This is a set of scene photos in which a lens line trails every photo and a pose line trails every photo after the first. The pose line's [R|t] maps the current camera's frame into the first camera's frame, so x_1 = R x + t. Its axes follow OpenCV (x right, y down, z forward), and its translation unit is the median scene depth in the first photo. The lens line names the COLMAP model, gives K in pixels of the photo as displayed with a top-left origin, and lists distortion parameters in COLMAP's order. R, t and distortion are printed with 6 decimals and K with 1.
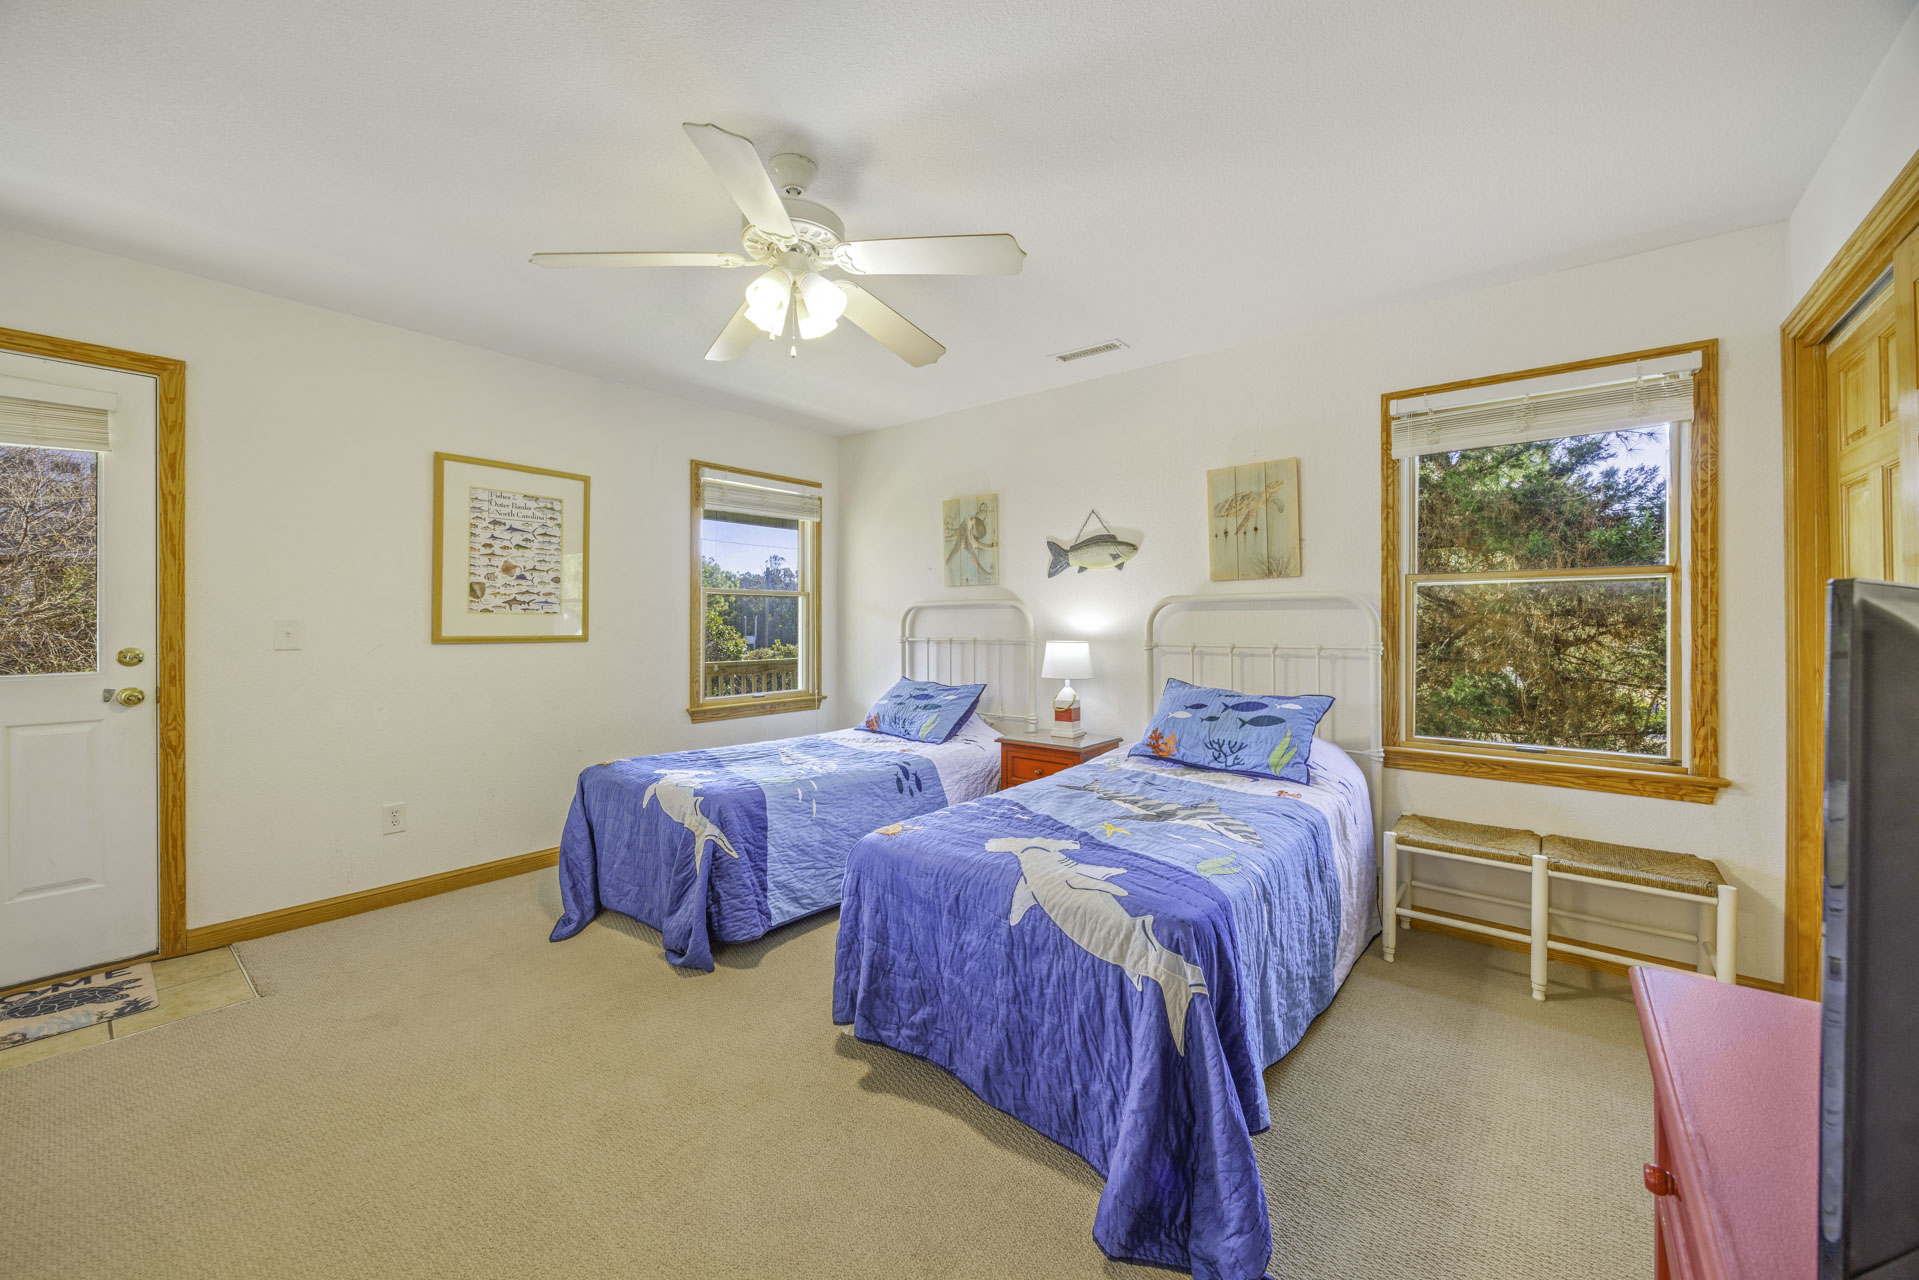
lens RADIAL K [[734.8, 0, 954.3], [0, 734.8, 634.5], [0, 0, 1]] dist [0.000608, 0.000012]
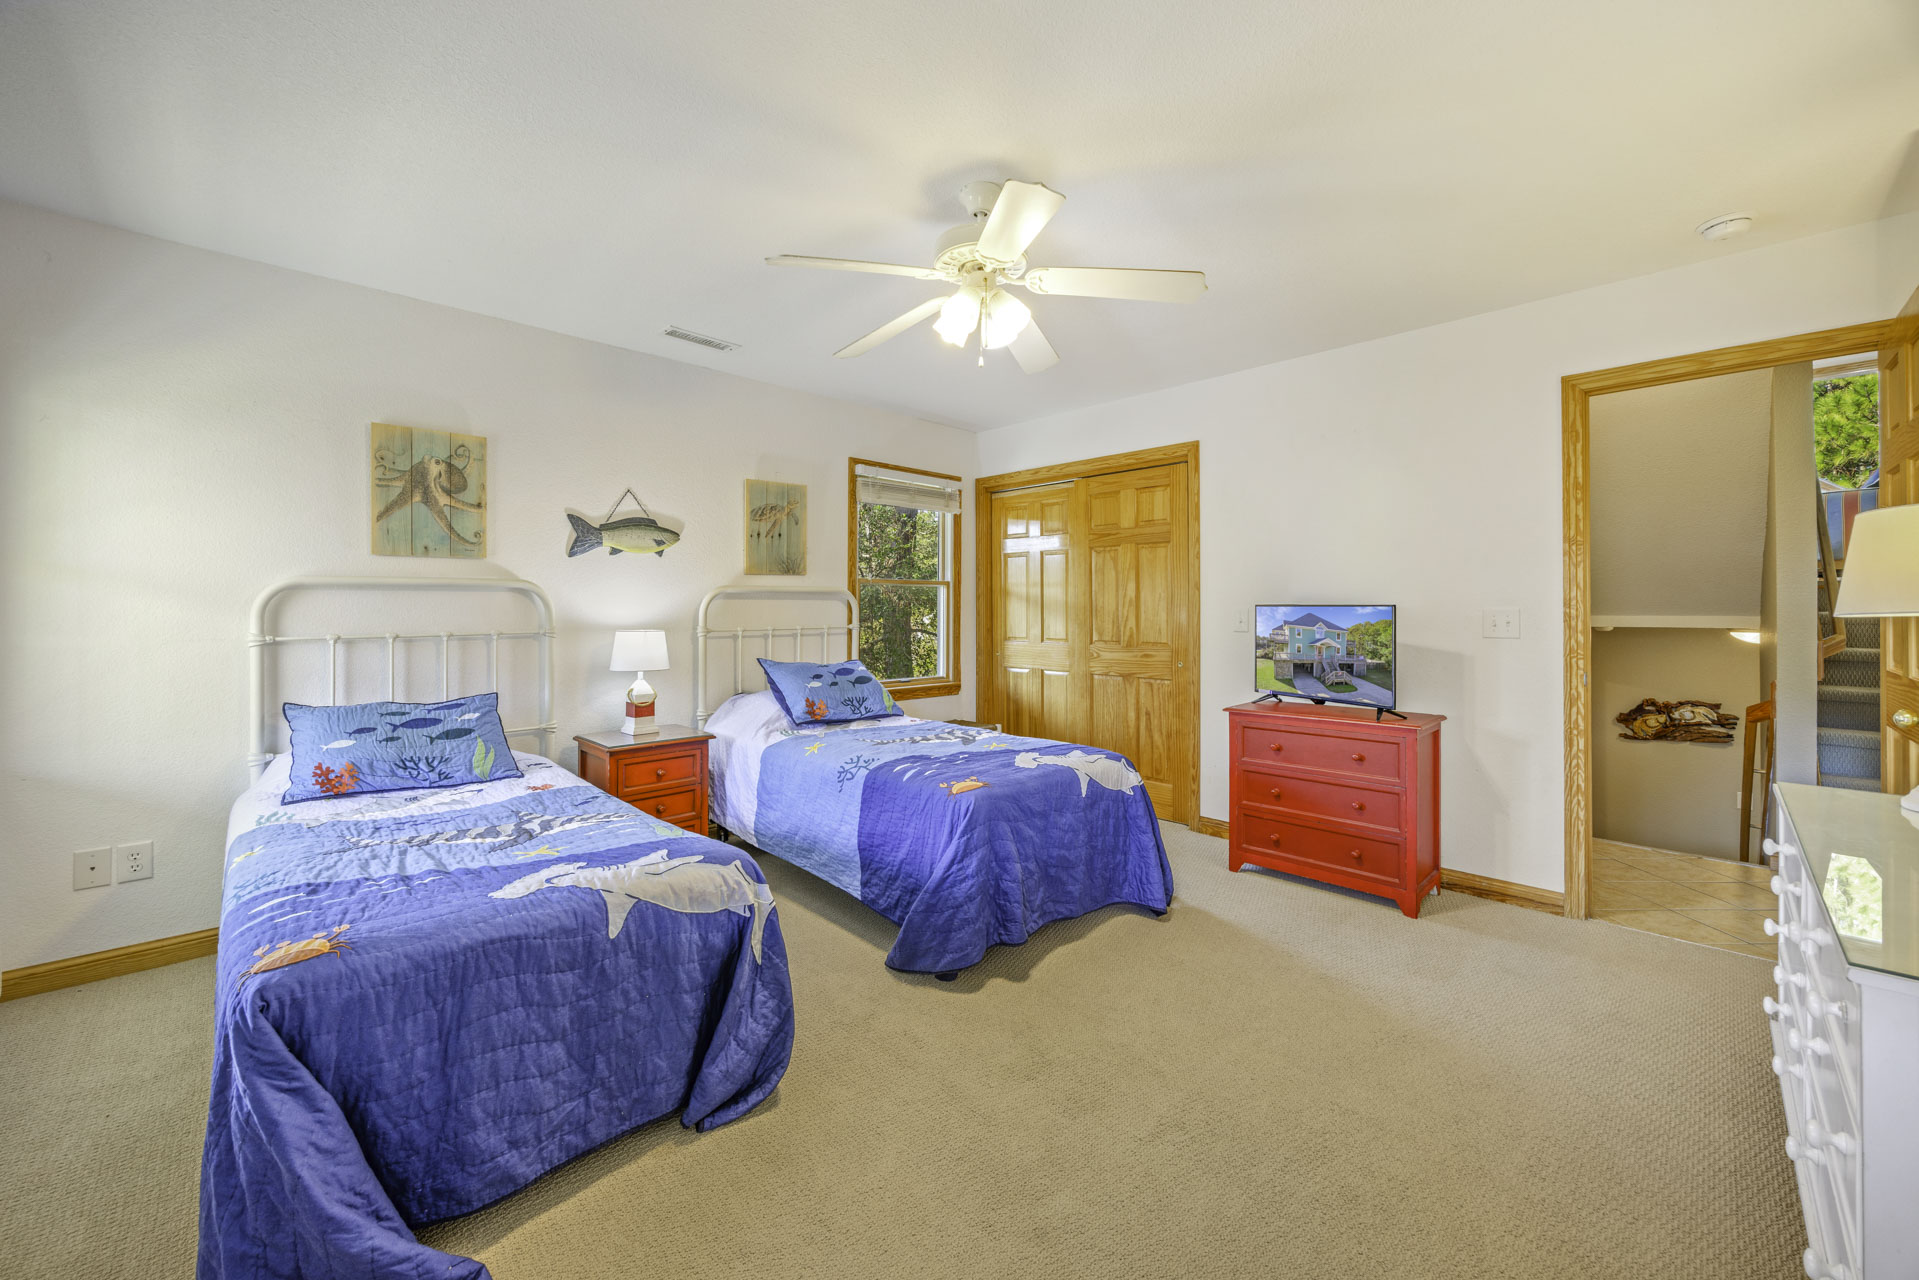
lens RADIAL K [[738.2, 0, 954.9], [0, 738.2, 618.2], [0, 0, 1]] dist [-0.002071, -0.000110]
pose [[0.107857, -0.014608, 0.994059, -0.721986], [0.017090, 0.999772, 0.012837, -0.011201], [-0.994020, 0.015604, 0.108082, 0.506808]]
